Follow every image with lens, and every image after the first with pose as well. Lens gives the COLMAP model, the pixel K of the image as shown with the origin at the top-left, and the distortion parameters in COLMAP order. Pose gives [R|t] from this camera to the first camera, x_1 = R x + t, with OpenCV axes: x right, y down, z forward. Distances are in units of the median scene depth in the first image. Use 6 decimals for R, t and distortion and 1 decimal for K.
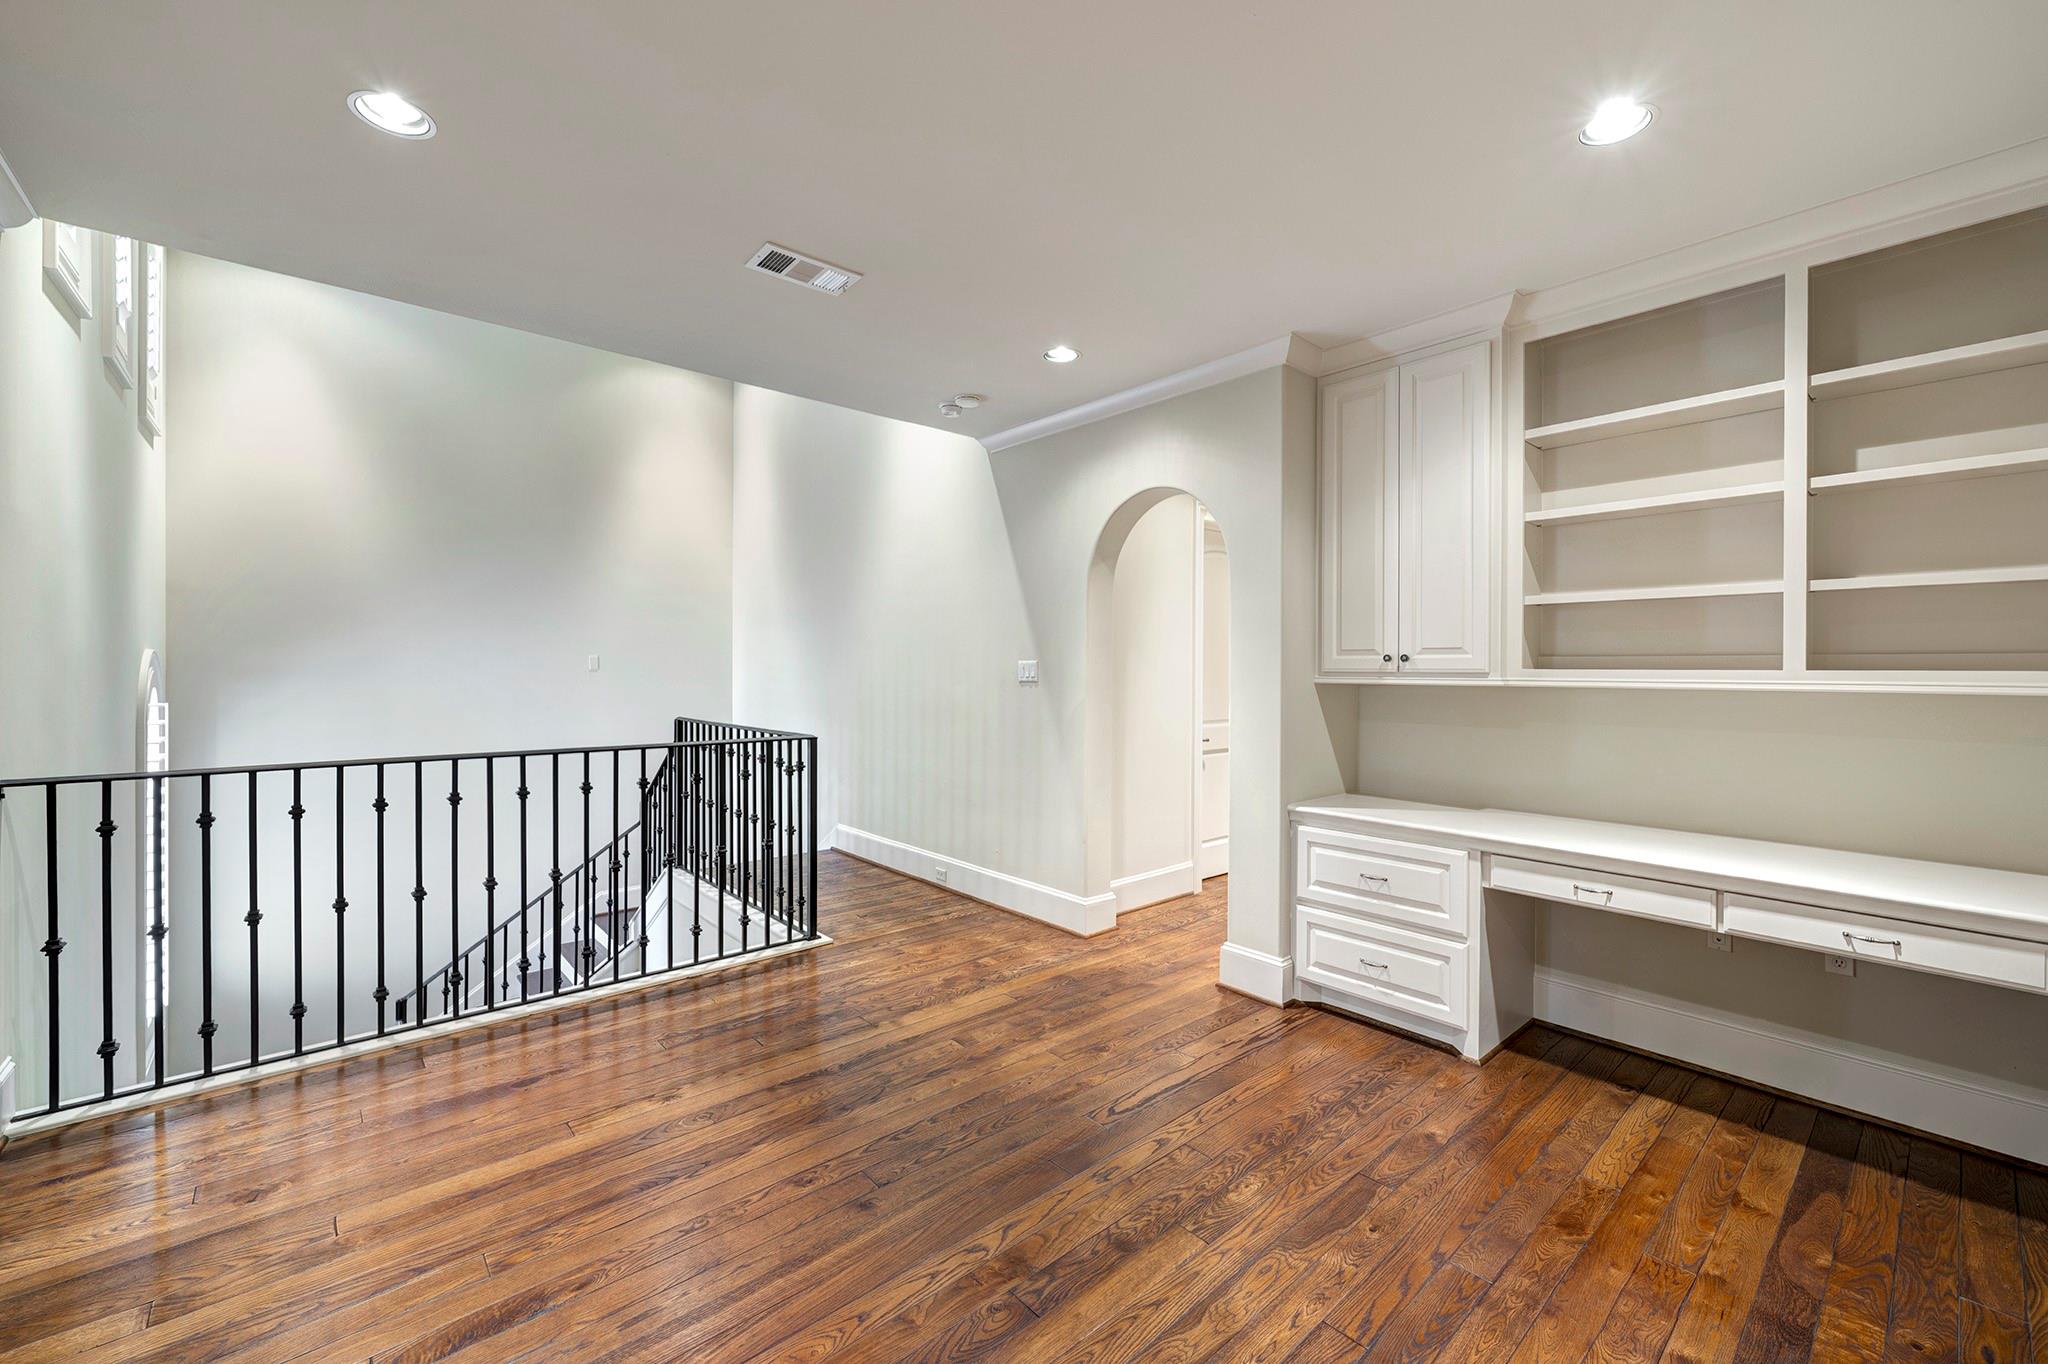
lens RADIAL K [[818.6, 0, 962.4], [0, 818.6, 668.4], [0, 0, 1]] dist [-0.000376, 0.000252]
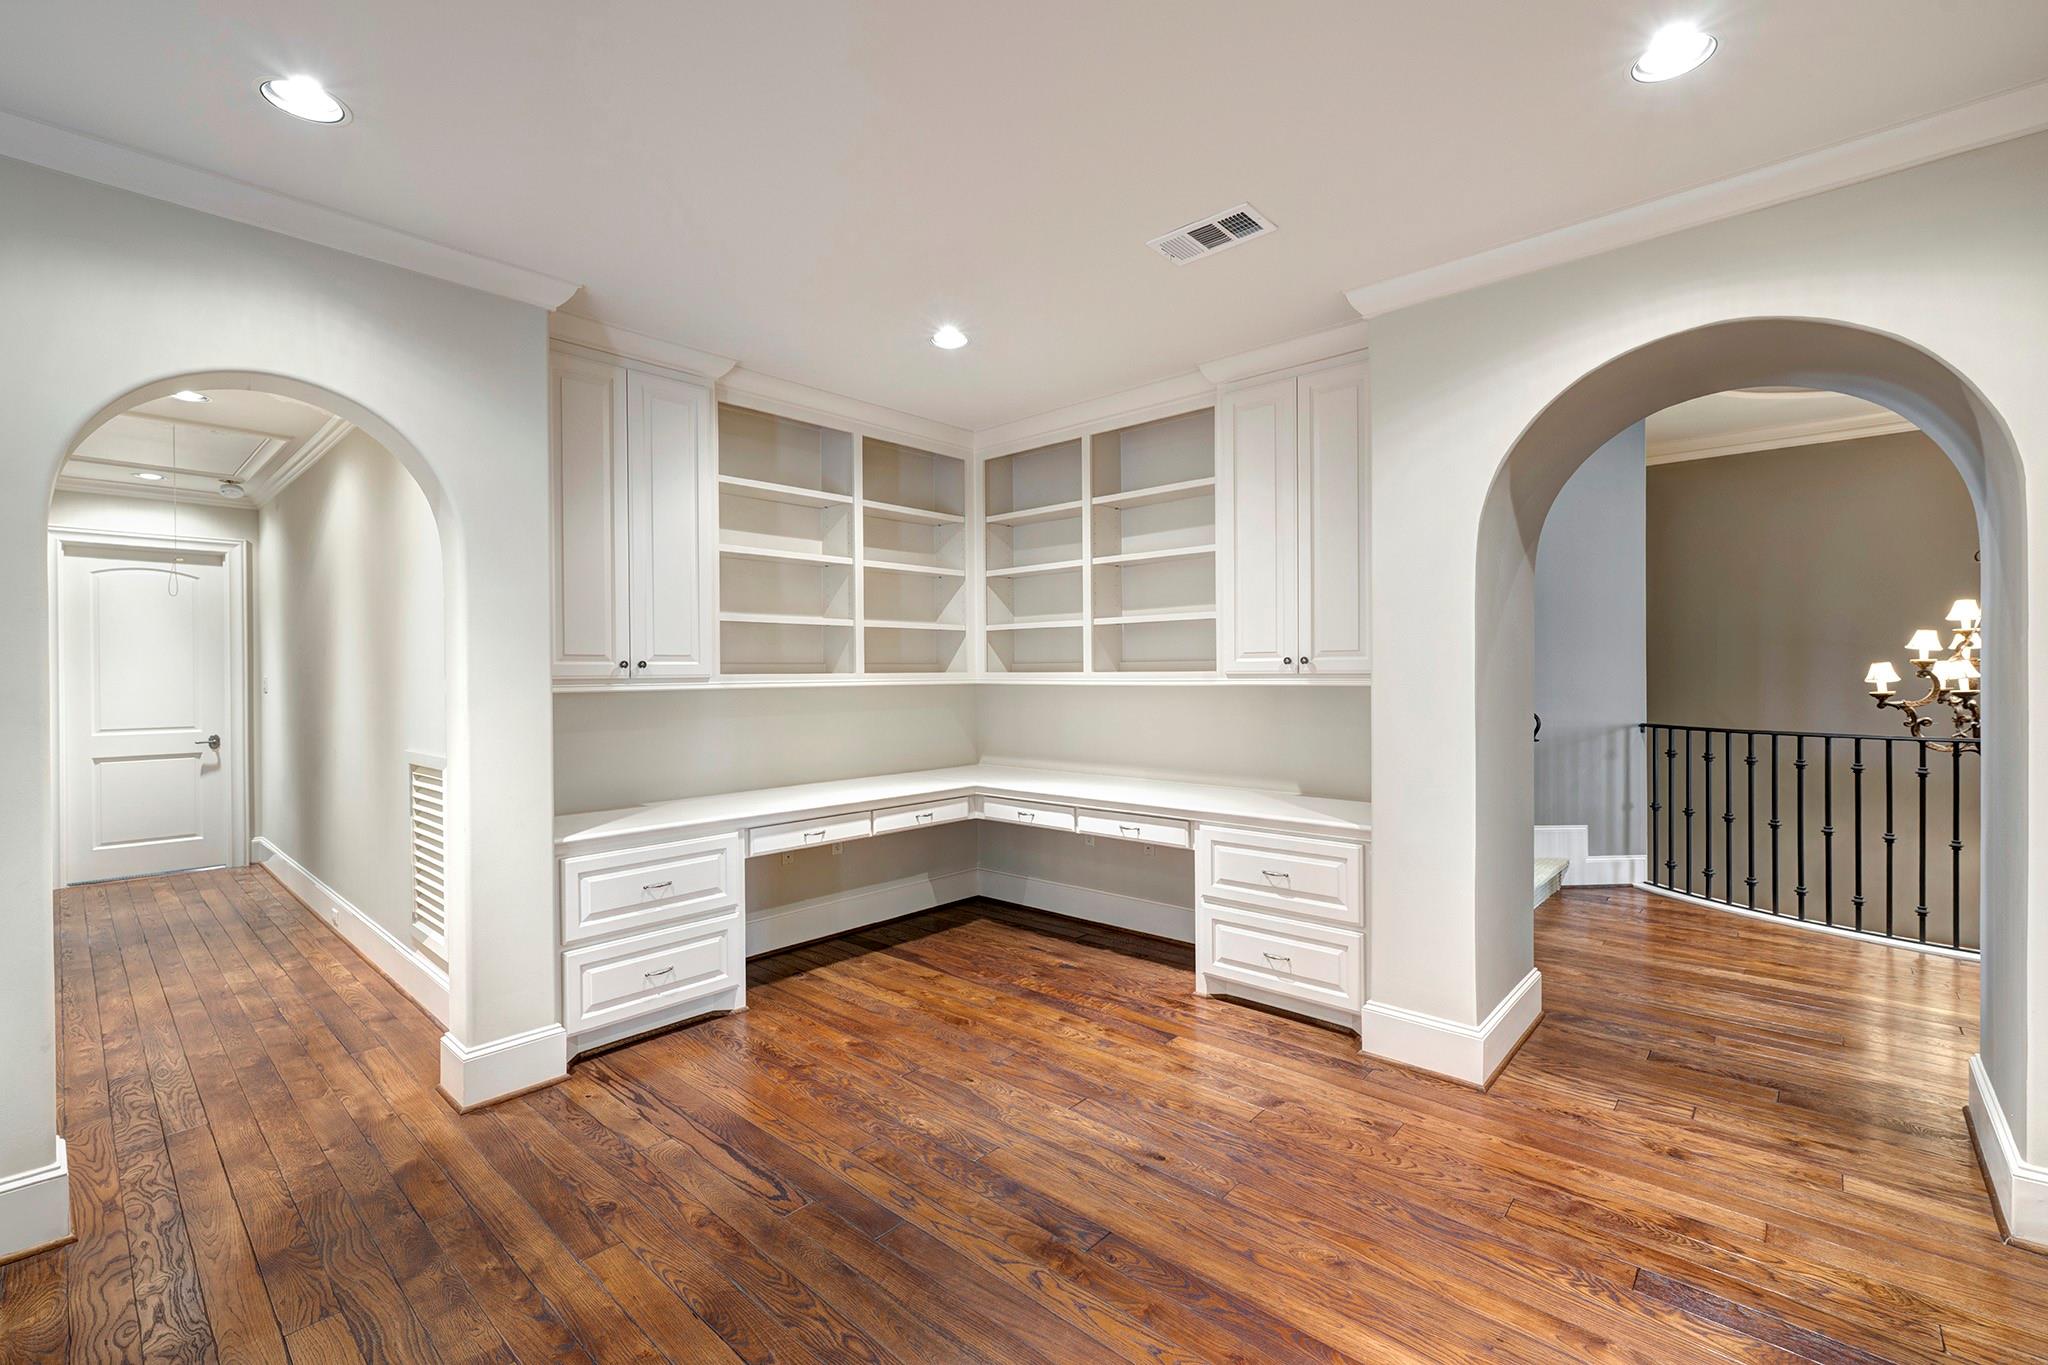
lens RADIAL K [[875.9, 0, 1022.8], [0, 875.9, 674.0], [0, 0, 1]] dist [-0.000189, -0.000177]
pose [[-0.154558, -0.005616, 0.987968, -0.659717], [0.006984, 0.999953, 0.006776, -0.005522], [-0.987959, 0.007947, -0.154512, 0.777241]]
